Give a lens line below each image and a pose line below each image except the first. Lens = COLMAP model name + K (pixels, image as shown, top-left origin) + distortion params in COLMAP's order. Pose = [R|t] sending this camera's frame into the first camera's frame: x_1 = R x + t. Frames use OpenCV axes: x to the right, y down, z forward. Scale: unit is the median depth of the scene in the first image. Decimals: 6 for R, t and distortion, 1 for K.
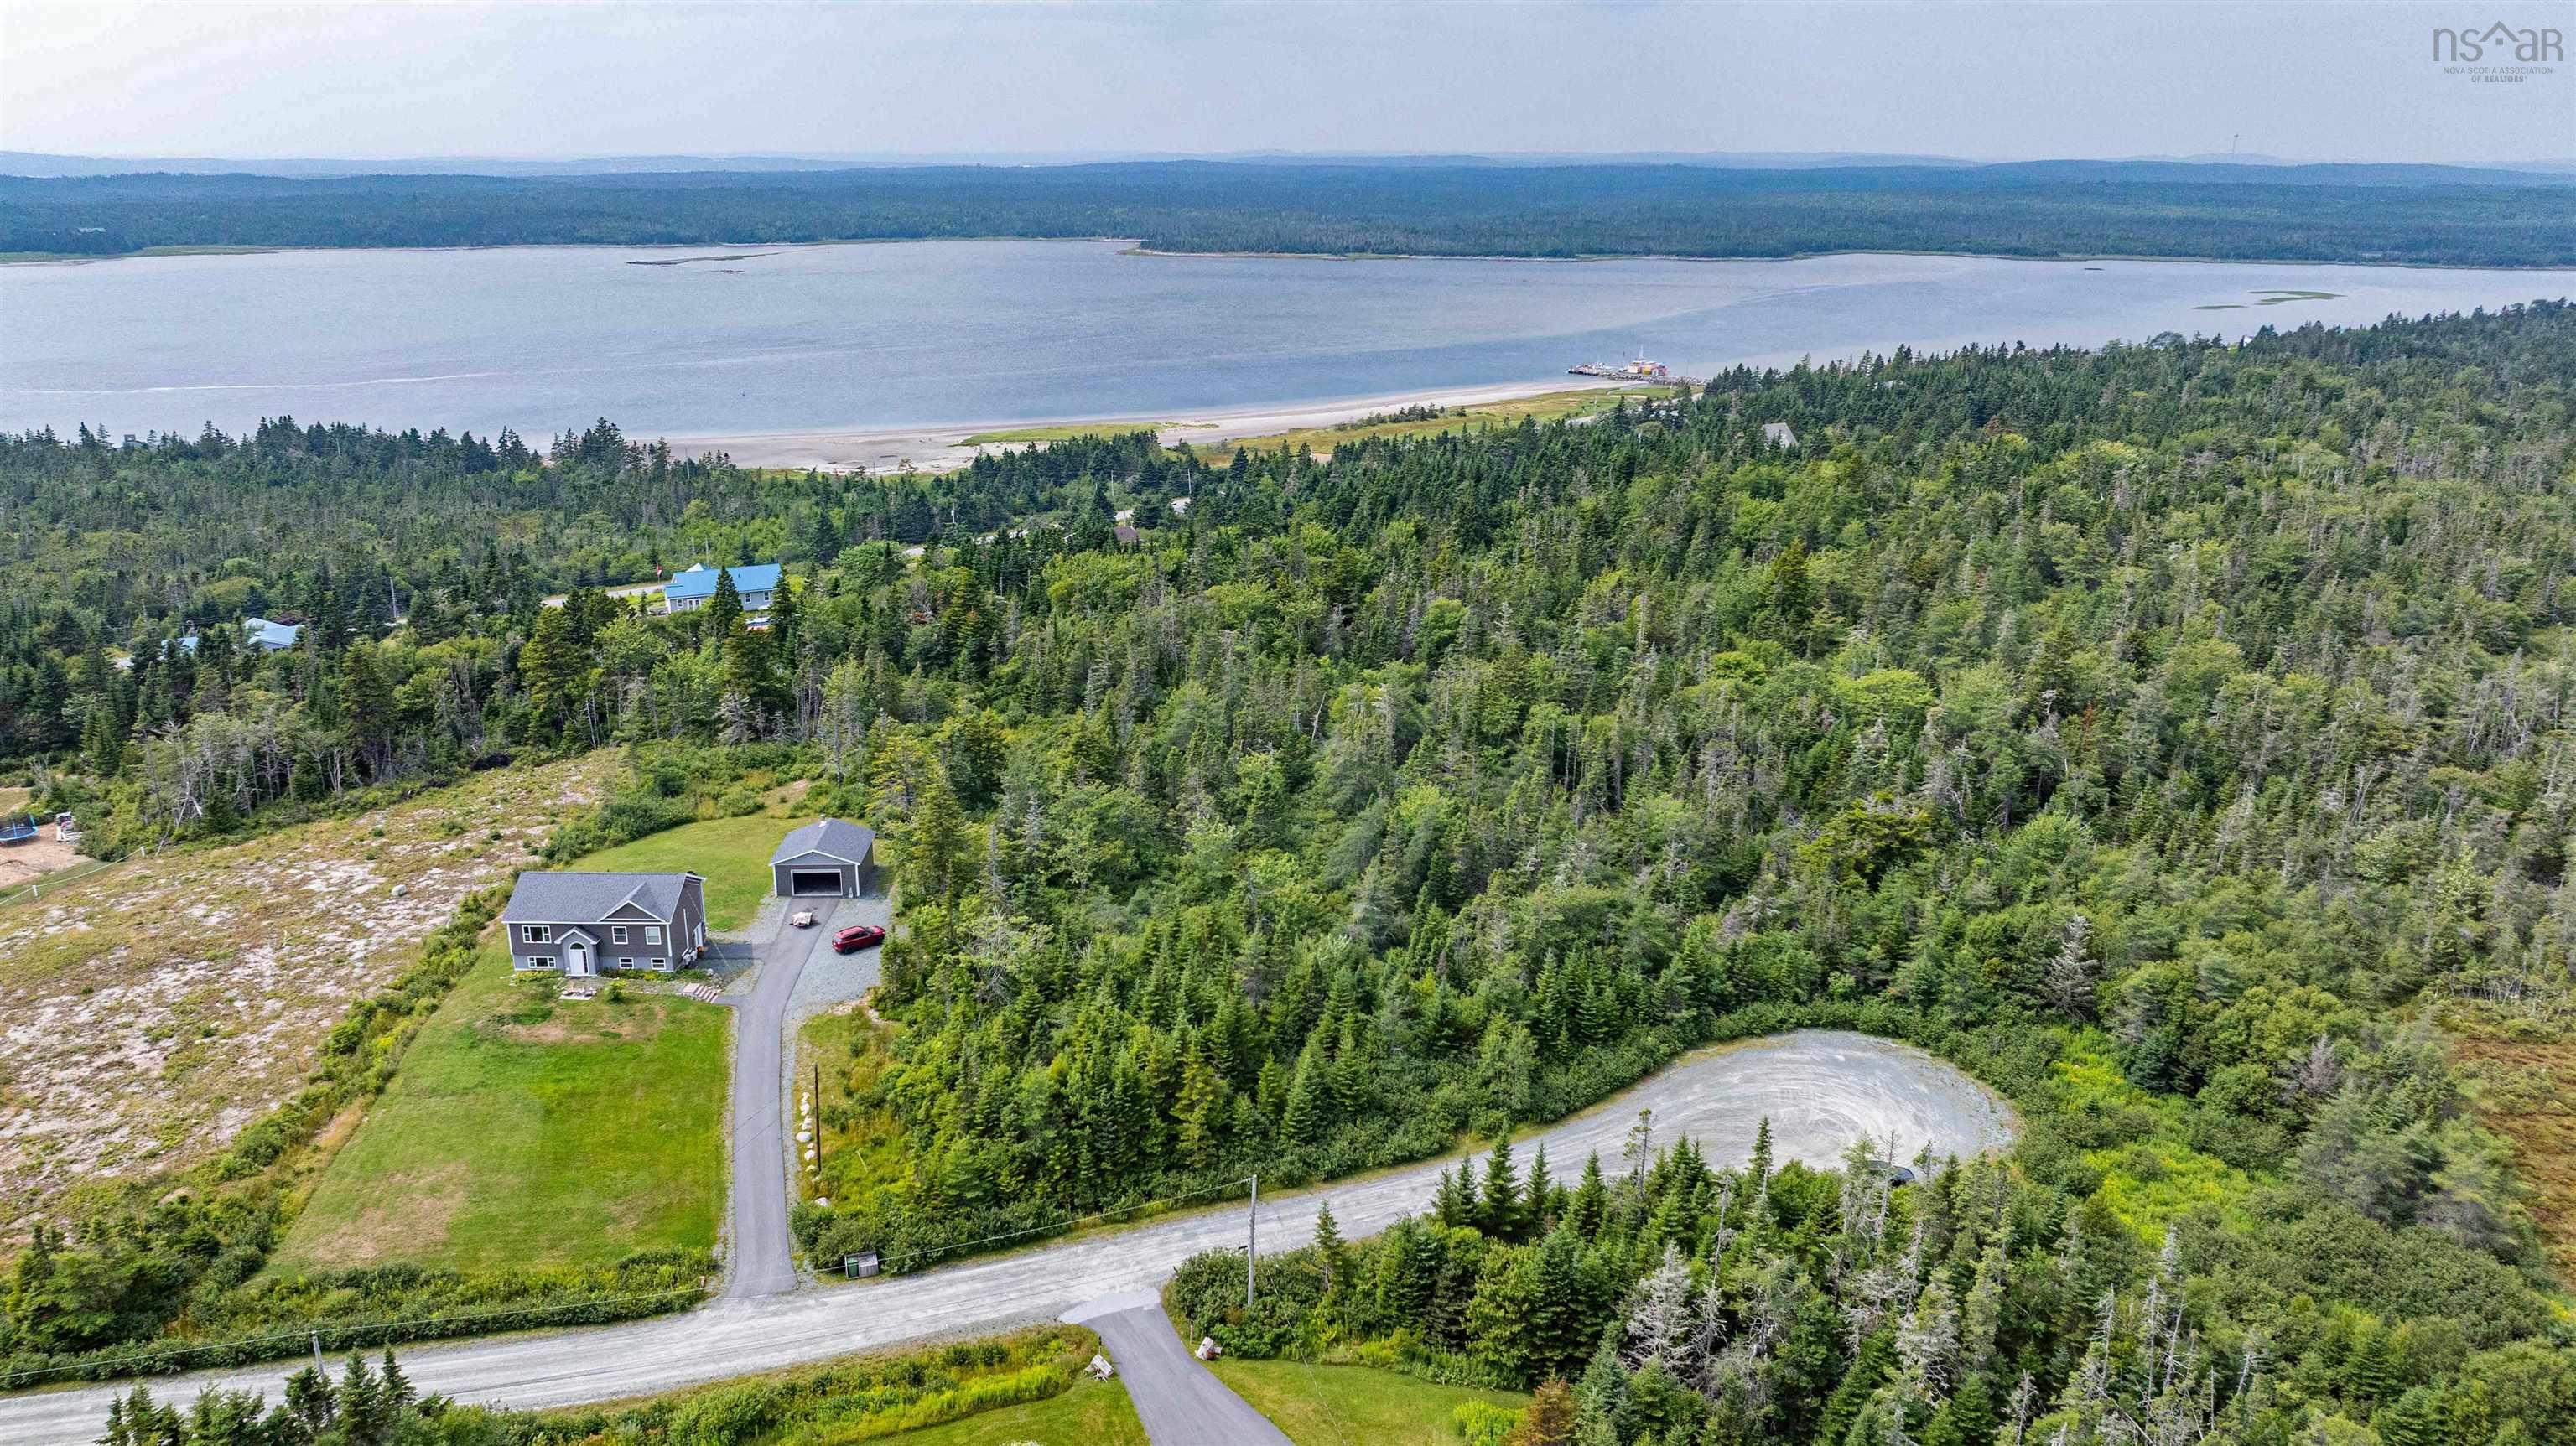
lens RADIAL K [[1825.9, 0, 1285.2], [0, 1825.9, 723.9], [0, 0, 1]] dist [-0.023818, 0.001472]
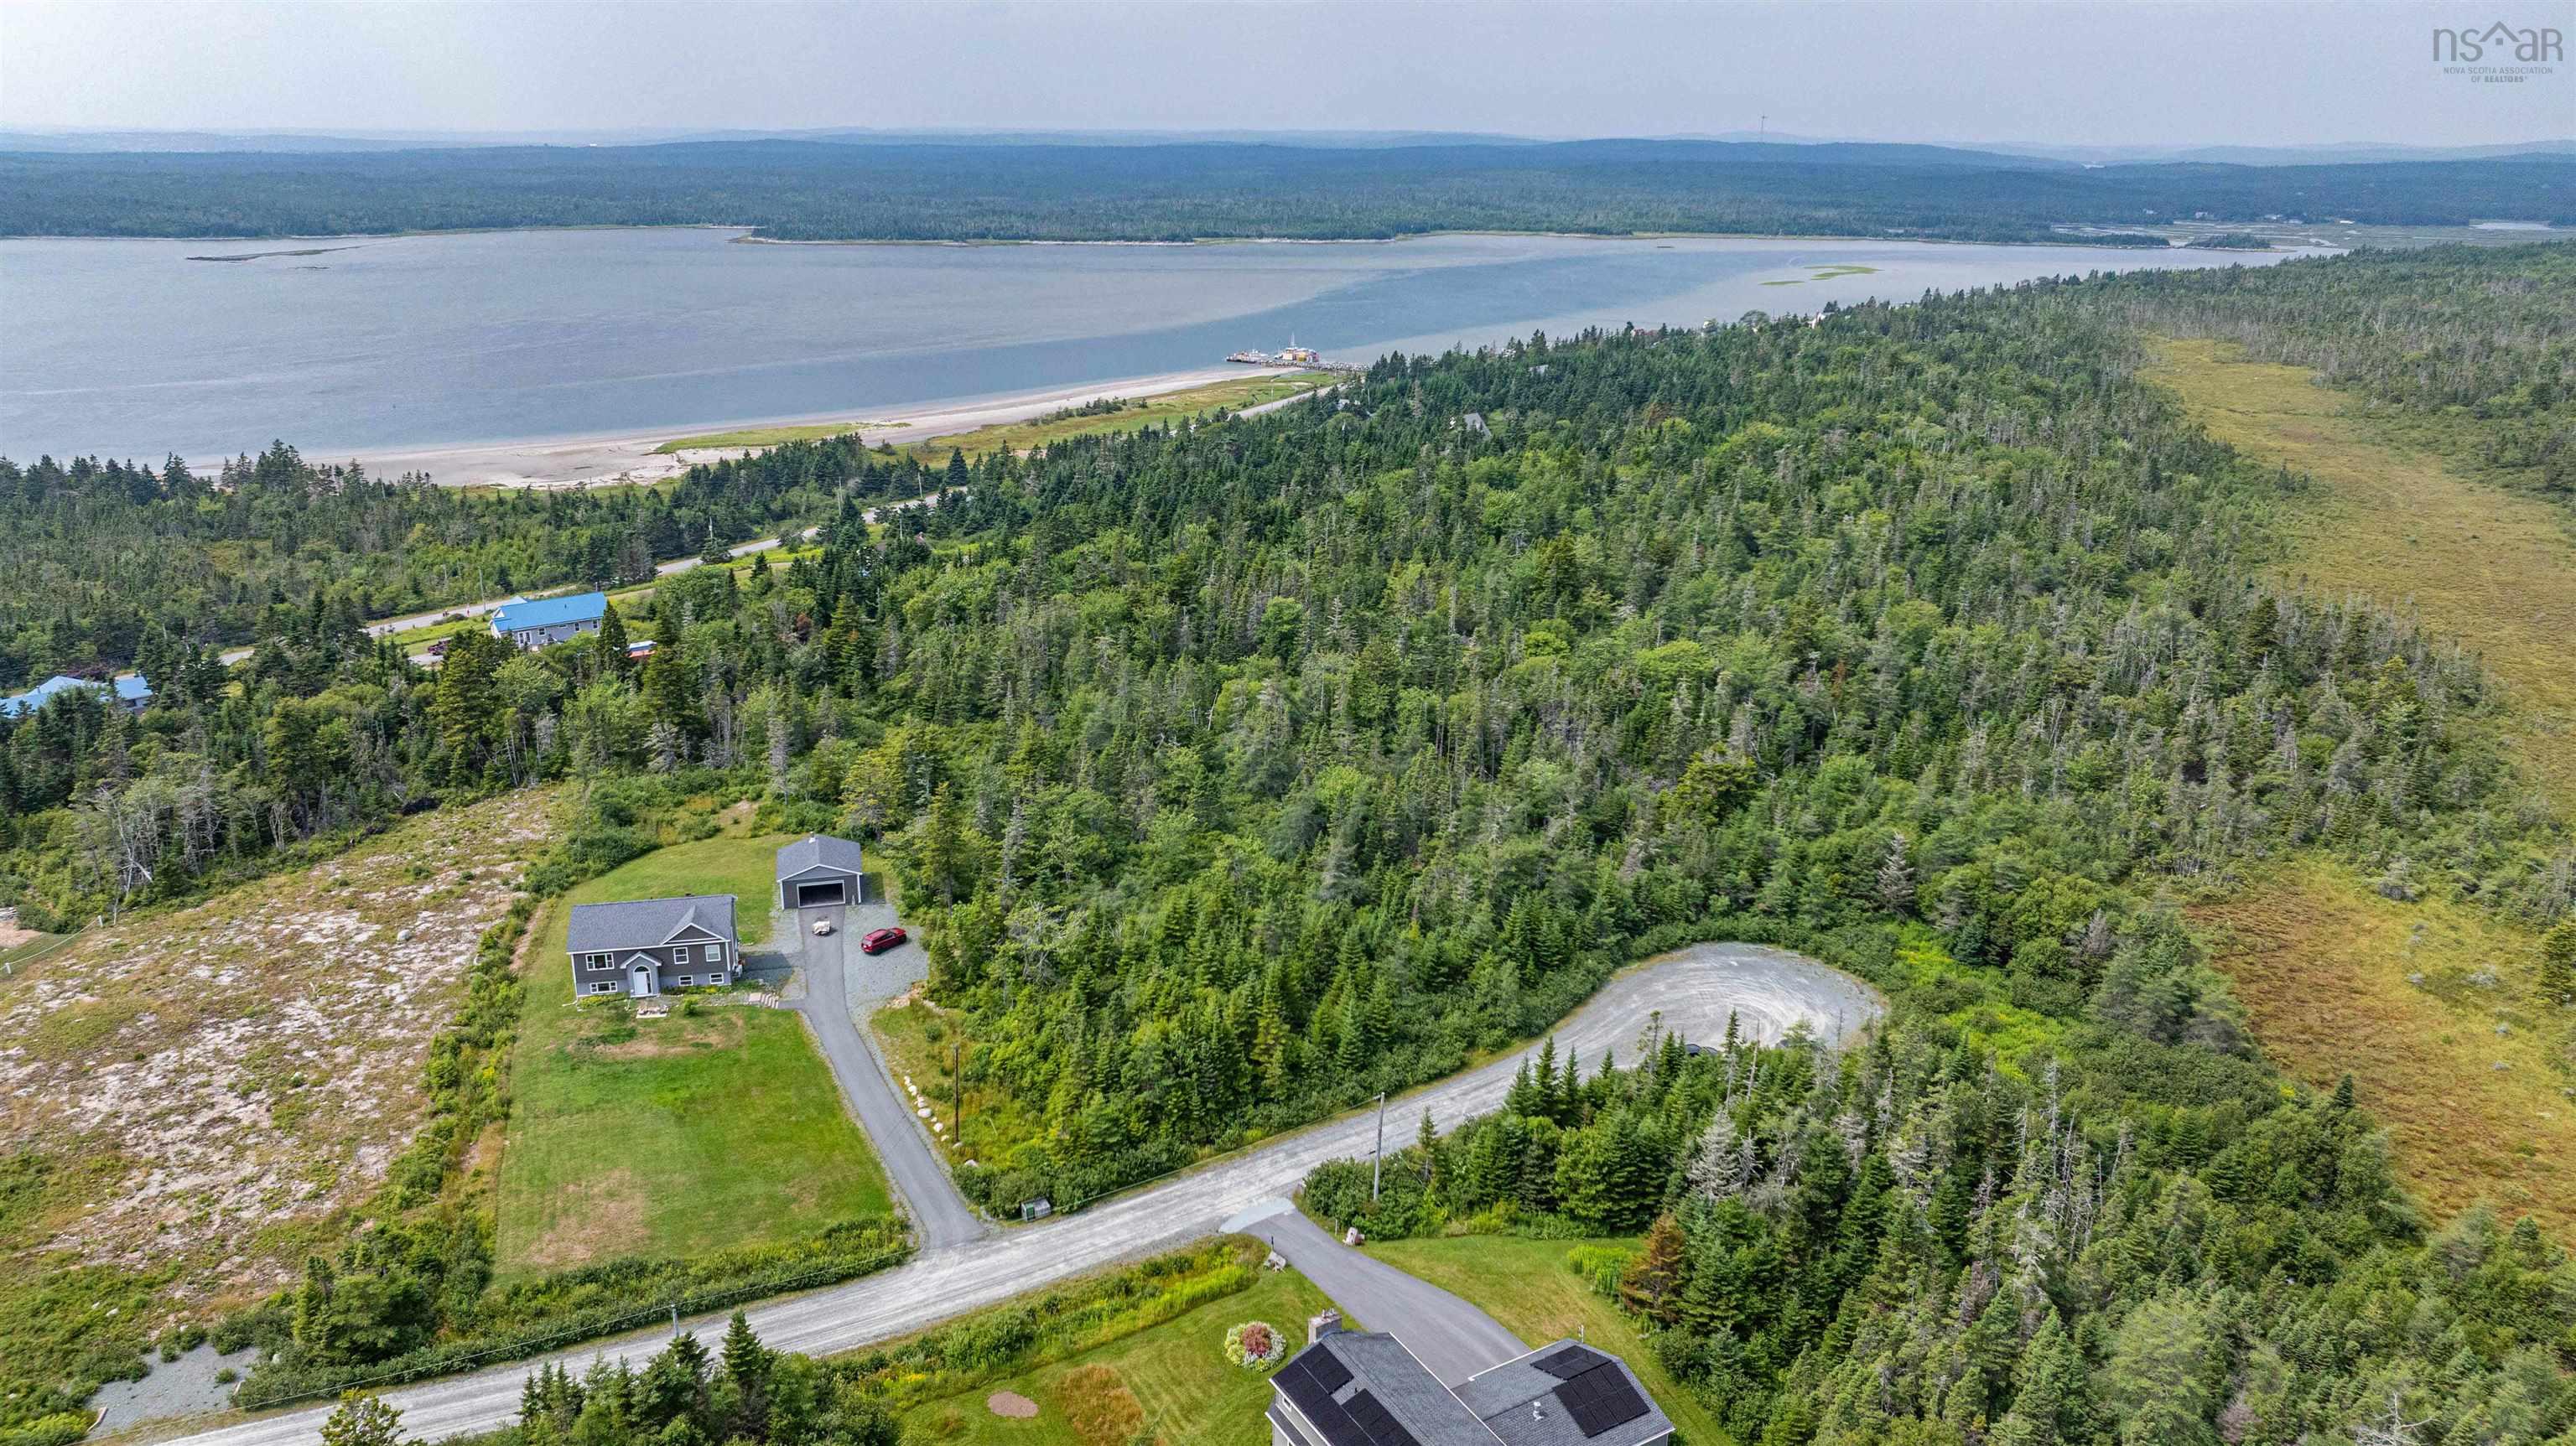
lens RADIAL K [[1805.6, 0, 1284.4], [0, 1805.6, 720.1], [0, 0, 1]] dist [-0.013477, -0.018202]
pose [[0.976055, -0.064054, 0.207880, -0.228799], [0.061372, 0.997928, 0.019329, -0.023278], [-0.208687, -0.006108, 0.977963, -0.130774]]
